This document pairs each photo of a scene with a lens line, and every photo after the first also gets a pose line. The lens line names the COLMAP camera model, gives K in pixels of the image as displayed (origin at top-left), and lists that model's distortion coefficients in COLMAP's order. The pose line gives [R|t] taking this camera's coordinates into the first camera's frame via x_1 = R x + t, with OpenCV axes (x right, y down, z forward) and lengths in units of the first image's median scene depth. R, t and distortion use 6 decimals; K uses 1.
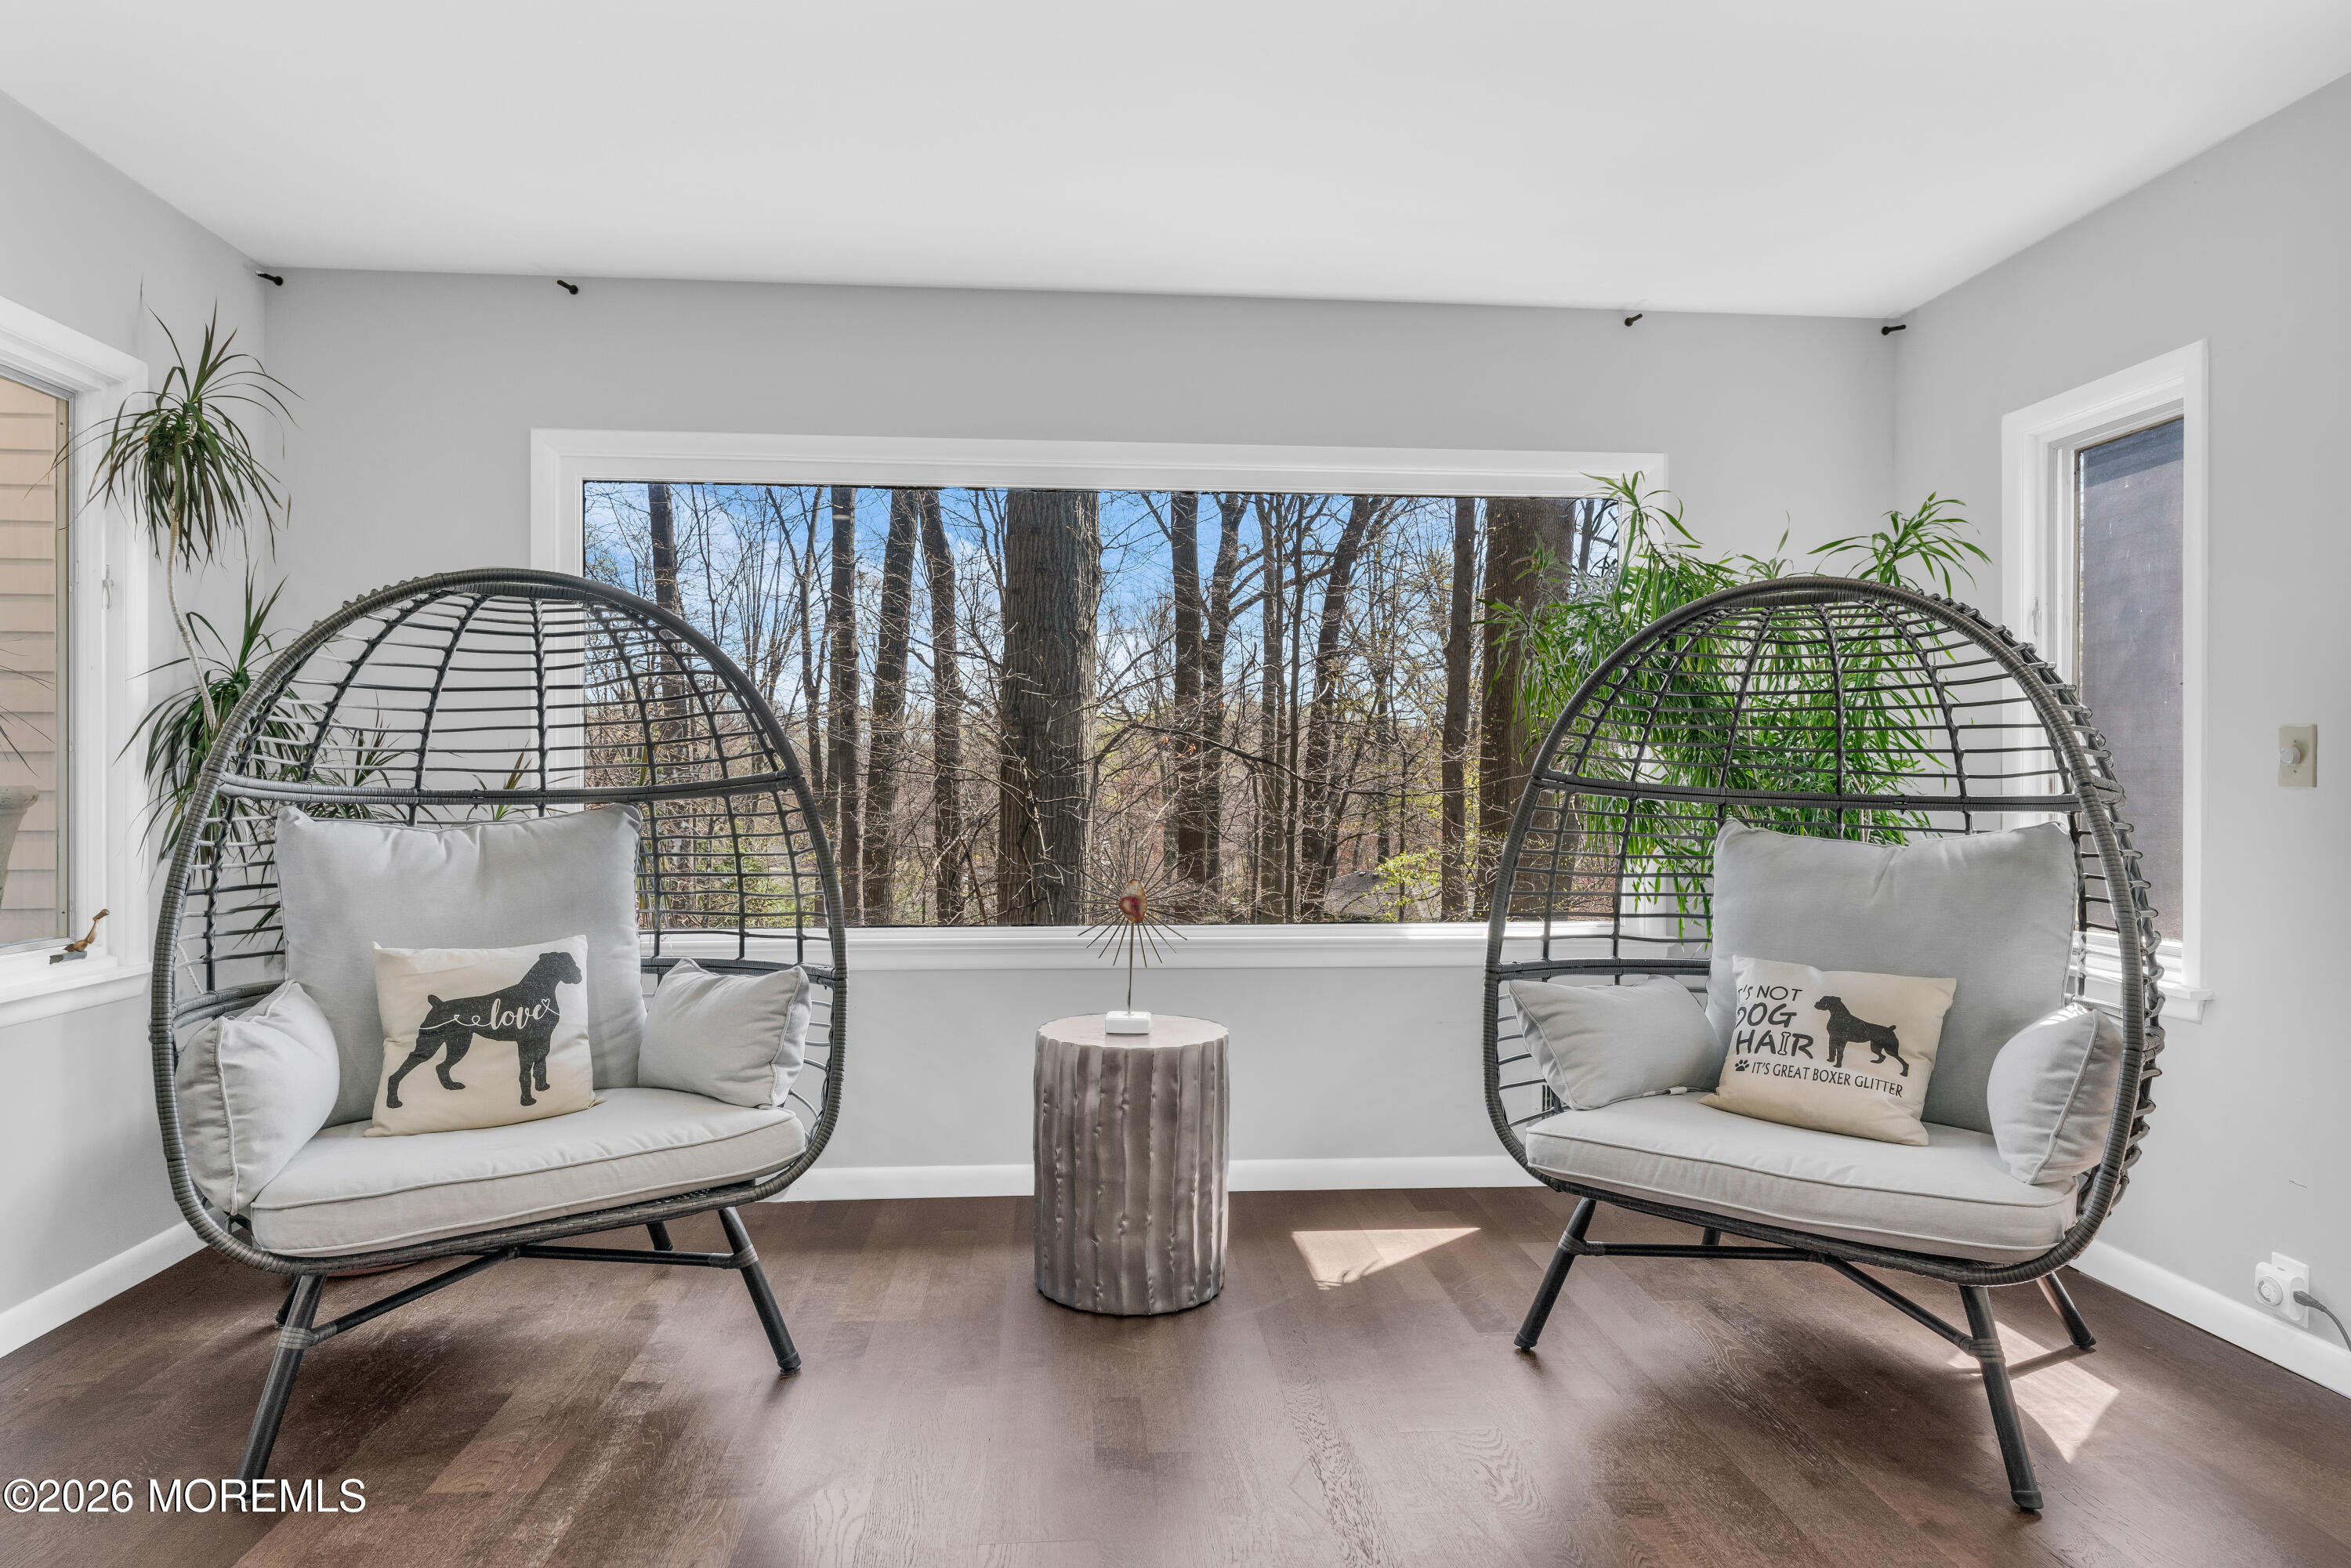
lens RADIAL K [[1366.2, 0, 1175.5], [0, 1366.2, 784.0], [0, 0, 1]] dist [0.002027, -0.001274]
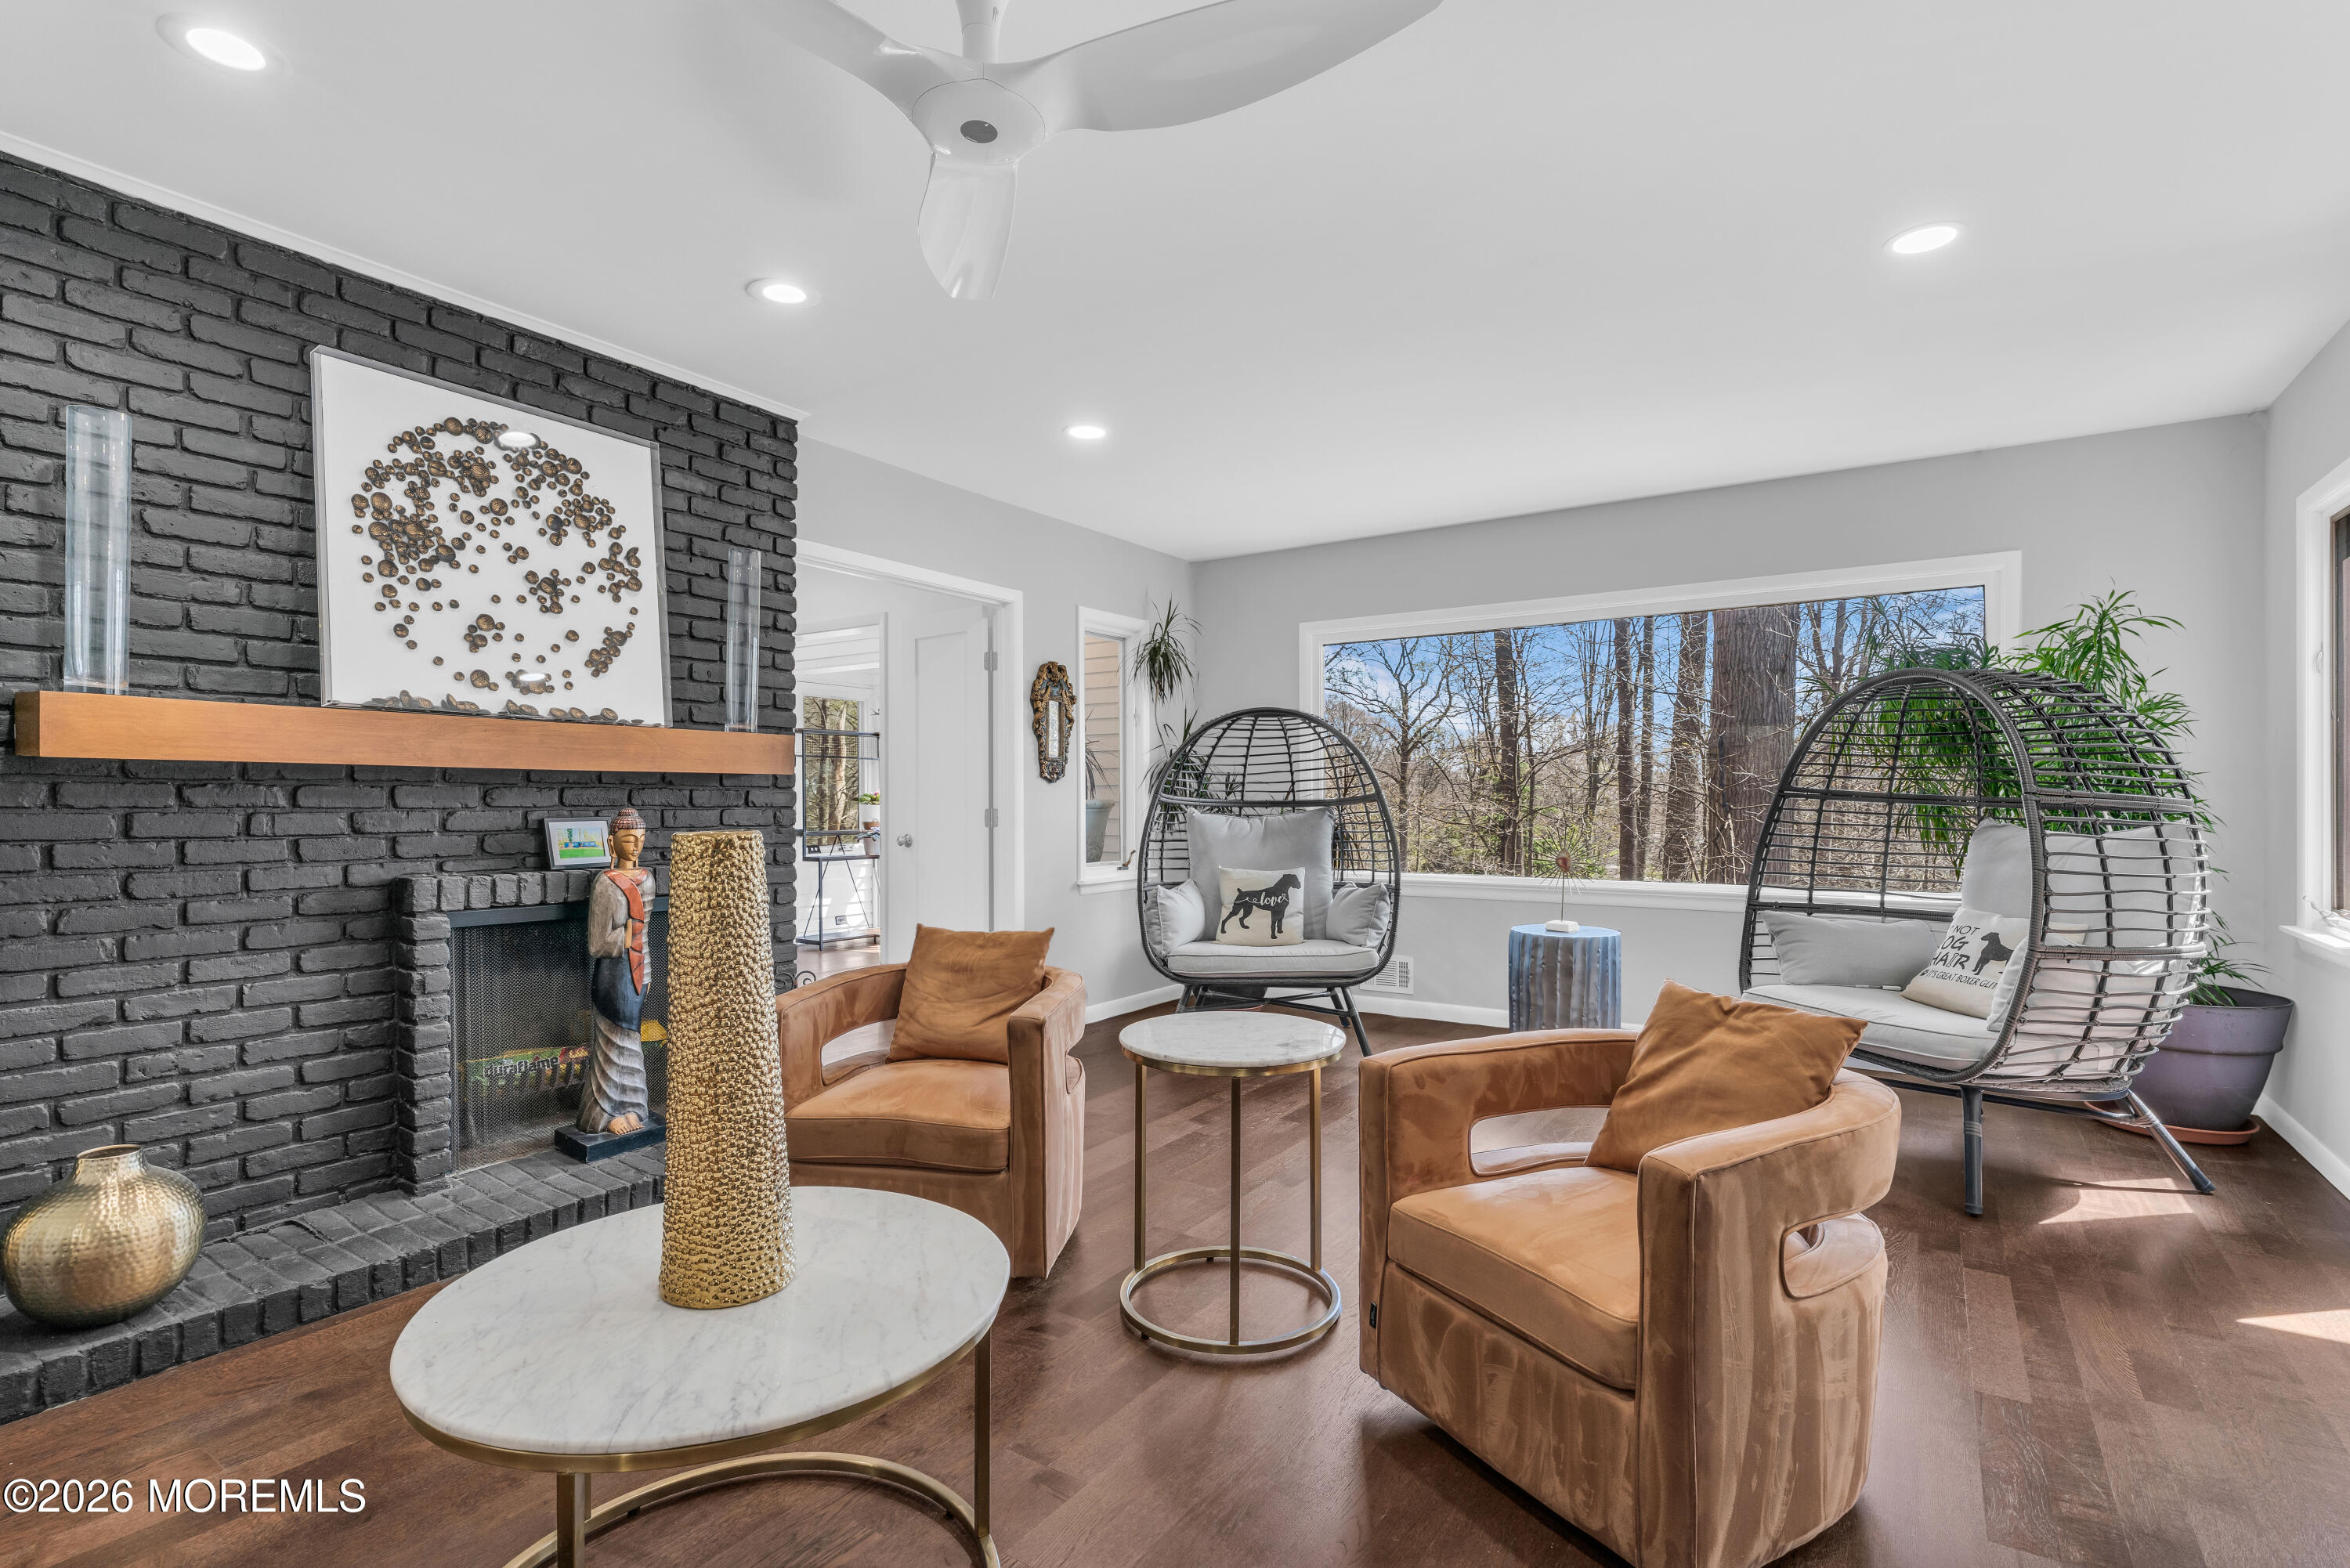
lens RADIAL K [[1155.9, 0, 1169.5], [0, 1155.9, 787.9], [0, 0, 1]] dist [-0.000187, -0.001751]
pose [[0.778581, -0.010144, -0.627462, 0.571079], [0.005900, 0.999943, -0.008844, -0.000510], [0.627516, 0.003184, 0.778597, -0.578540]]
